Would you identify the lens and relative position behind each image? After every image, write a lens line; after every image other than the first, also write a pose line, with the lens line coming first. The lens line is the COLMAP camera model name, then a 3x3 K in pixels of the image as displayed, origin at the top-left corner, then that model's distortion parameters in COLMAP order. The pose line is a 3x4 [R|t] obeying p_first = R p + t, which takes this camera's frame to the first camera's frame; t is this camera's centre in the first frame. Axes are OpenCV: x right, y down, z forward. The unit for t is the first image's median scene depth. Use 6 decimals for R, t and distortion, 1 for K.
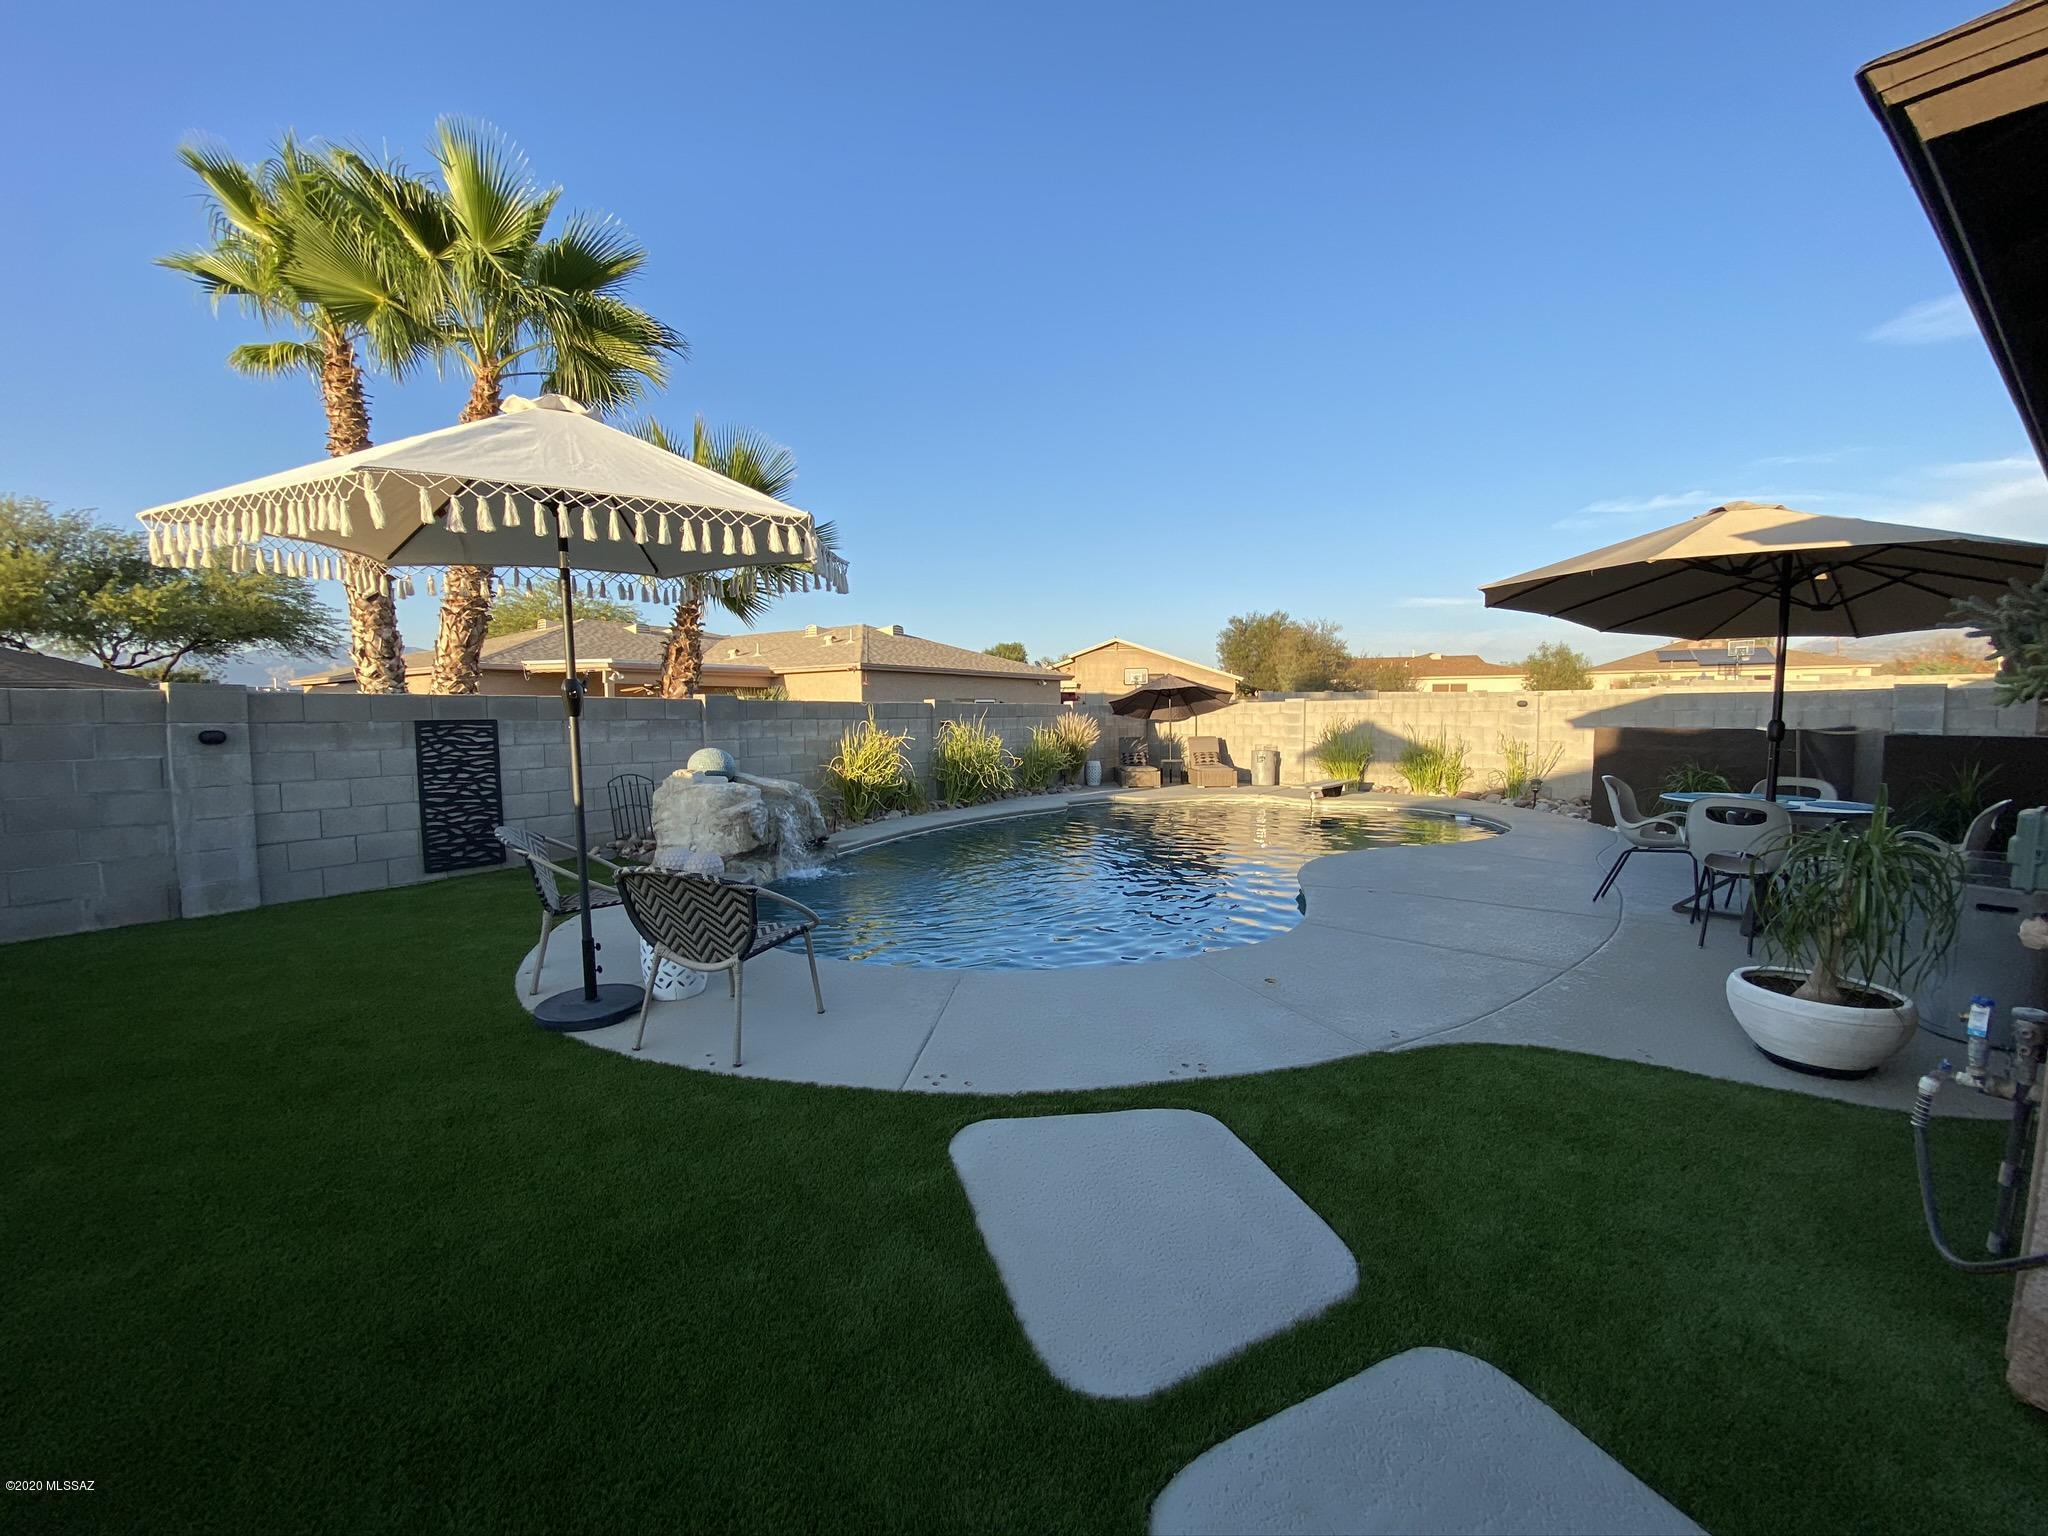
lens RADIAL K [[831.5, 0, 1018.6], [0, 831.5, 765.6], [0, 0, 1]] dist [0.071053, -0.045918]
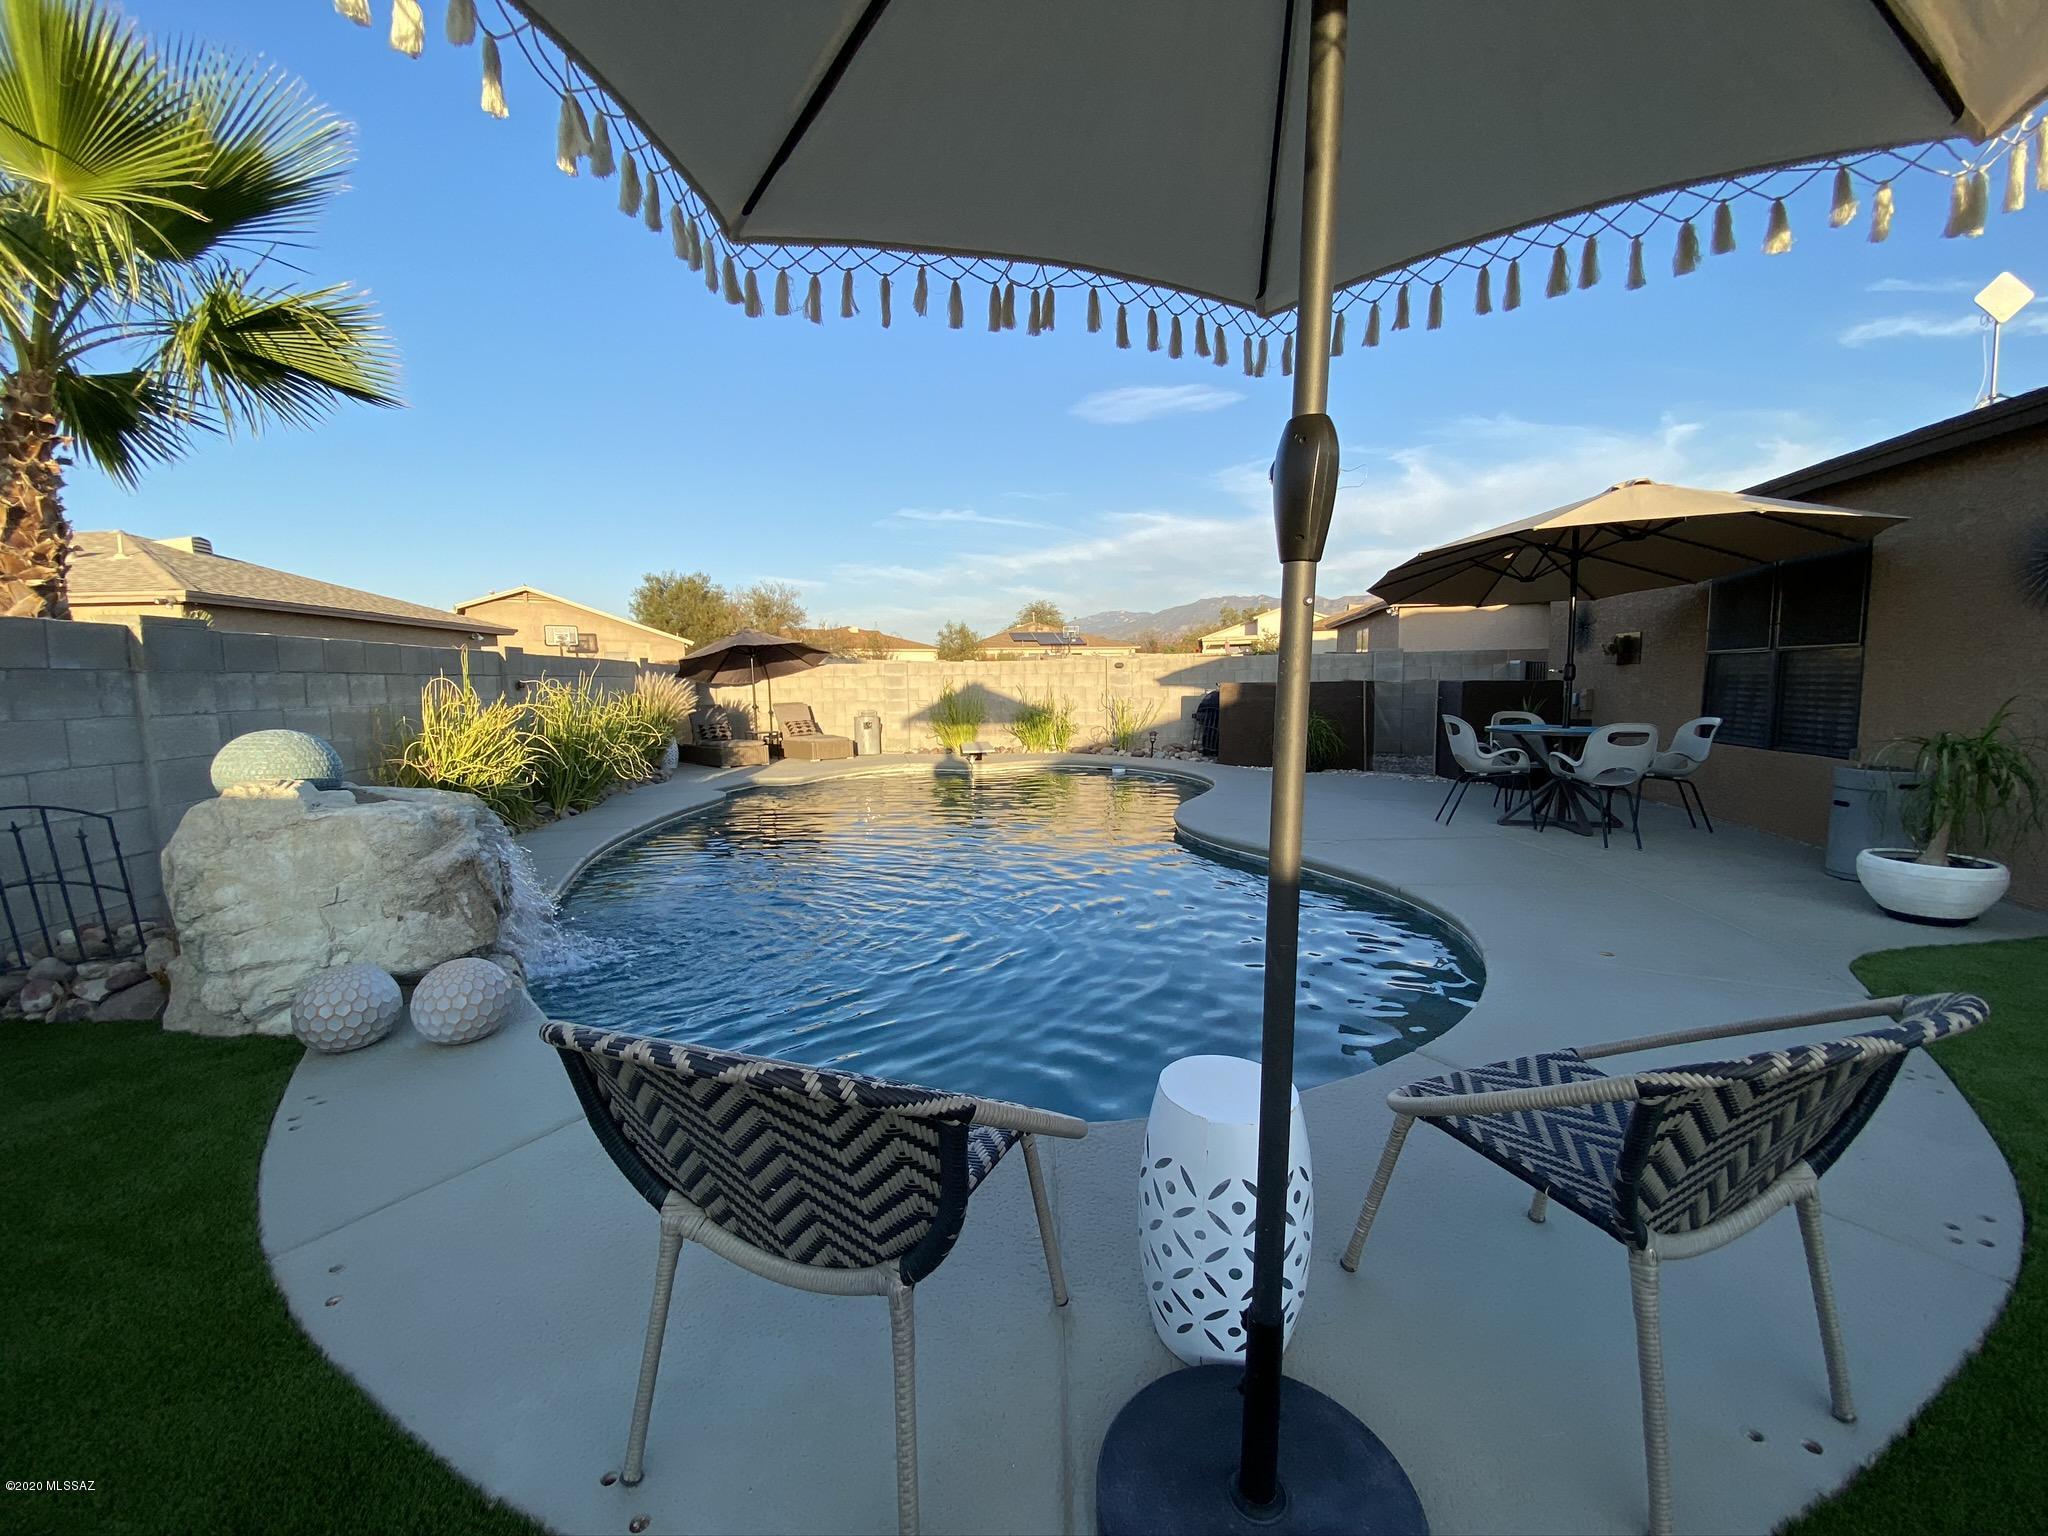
lens RADIAL K [[831.5, 0, 1018.6], [0, 831.5, 765.6], [0, 0, 1]] dist [0.071053, -0.045918]
pose [[0.744112, -0.071046, 0.664267, -0.226553], [0.049510, 0.997459, 0.051221, -0.003400], [-0.666218, -0.005226, 0.745739, 0.243079]]
